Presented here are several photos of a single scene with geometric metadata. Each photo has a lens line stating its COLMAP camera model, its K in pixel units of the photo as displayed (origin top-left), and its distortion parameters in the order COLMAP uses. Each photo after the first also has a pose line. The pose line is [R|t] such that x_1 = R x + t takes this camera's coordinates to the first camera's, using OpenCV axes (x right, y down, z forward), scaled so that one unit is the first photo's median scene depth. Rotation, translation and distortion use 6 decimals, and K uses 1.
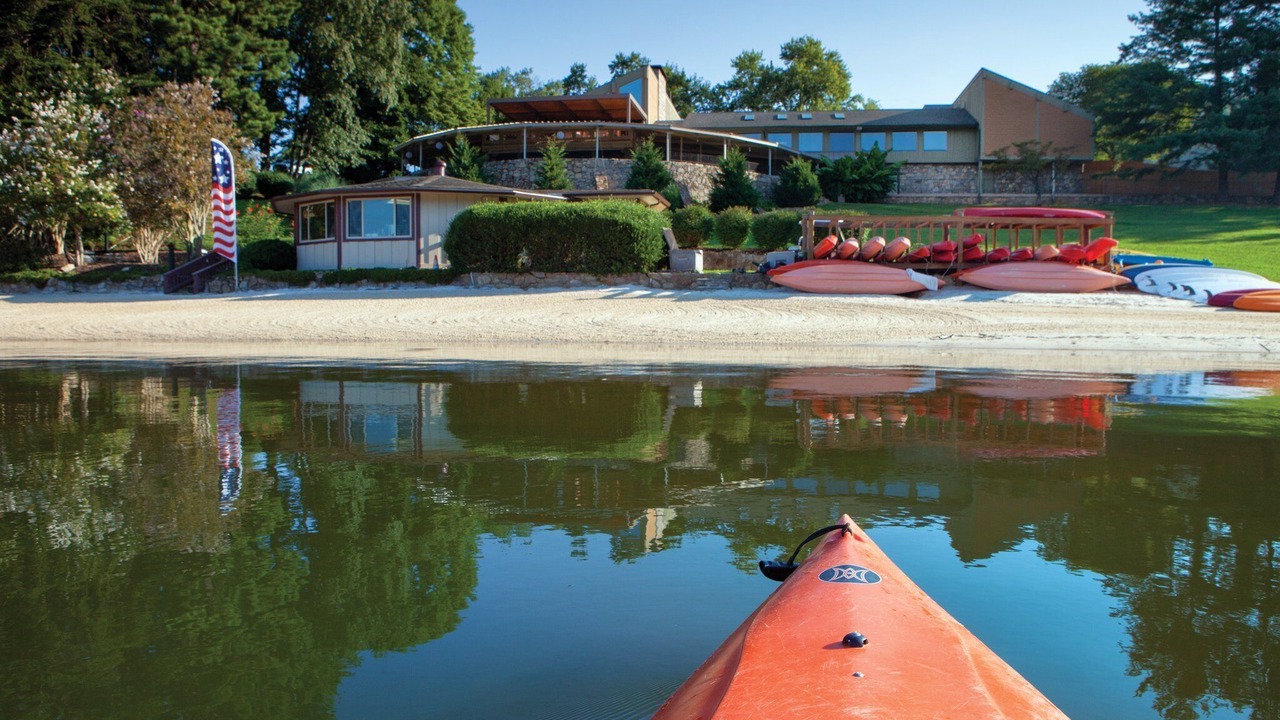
lens RADIAL K [[930.7, 0, 703.8], [0, 930.7, 326.0], [0, 0, 1]] dist [-0.023179, 0.007262]
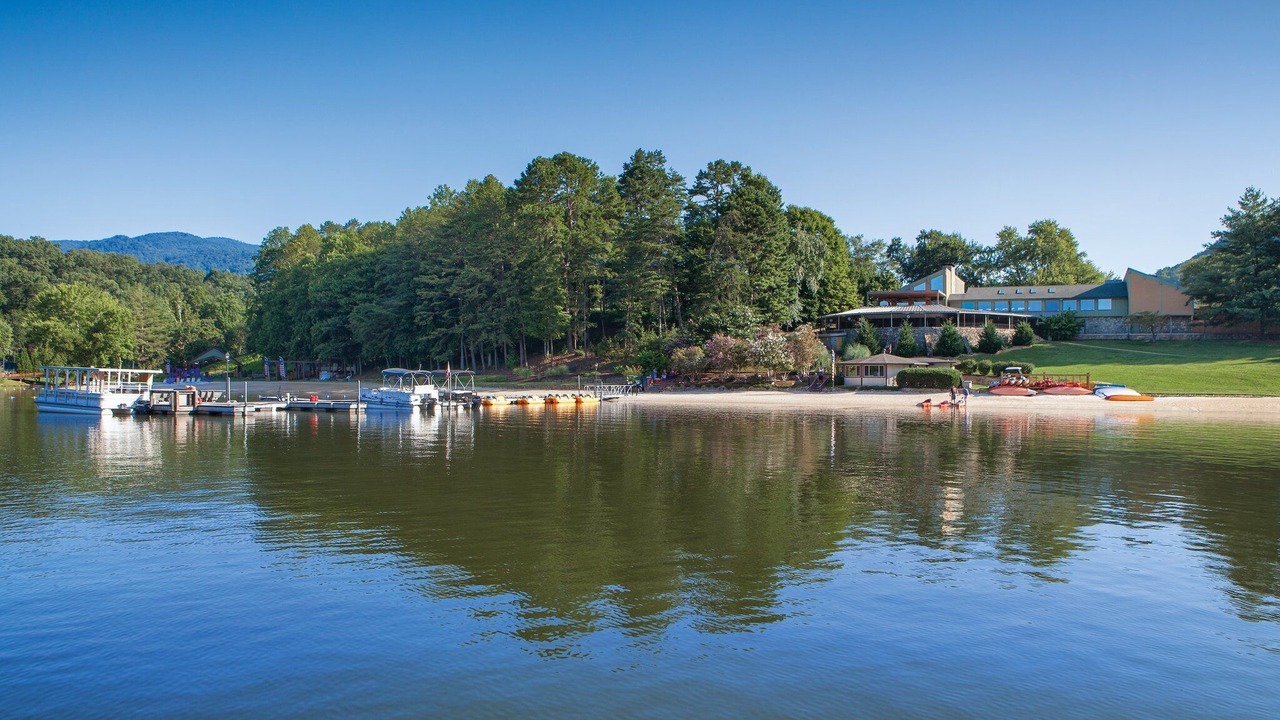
lens RADIAL K [[978.9, 0, 640.0], [0, 978.9, 360.0], [0, 0, 1]] dist [-0.026076, 0.010660]
pose [[0.941739, -0.005130, -0.336305, 0.026841], [-0.007315, 0.999335, -0.035728, -0.010099], [0.336264, 0.036107, 0.941075, -1.320455]]
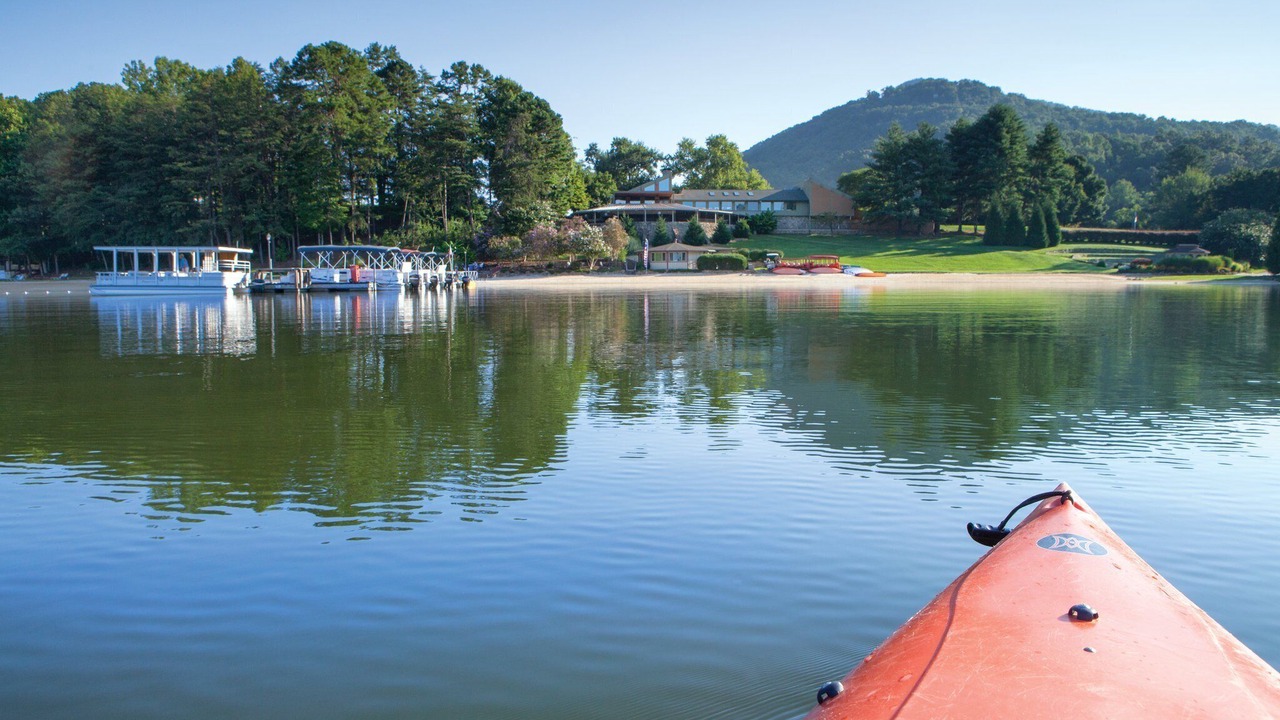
lens RADIAL K [[978.9, 0, 640.0], [0, 978.9, 360.0], [0, 0, 1]] dist [-0.026076, 0.010660]
pose [[0.991348, -0.022615, 0.129300, -0.536581], [0.013665, 0.997475, 0.069695, 0.019497], [-0.130550, -0.067325, 0.989153, -1.675757]]
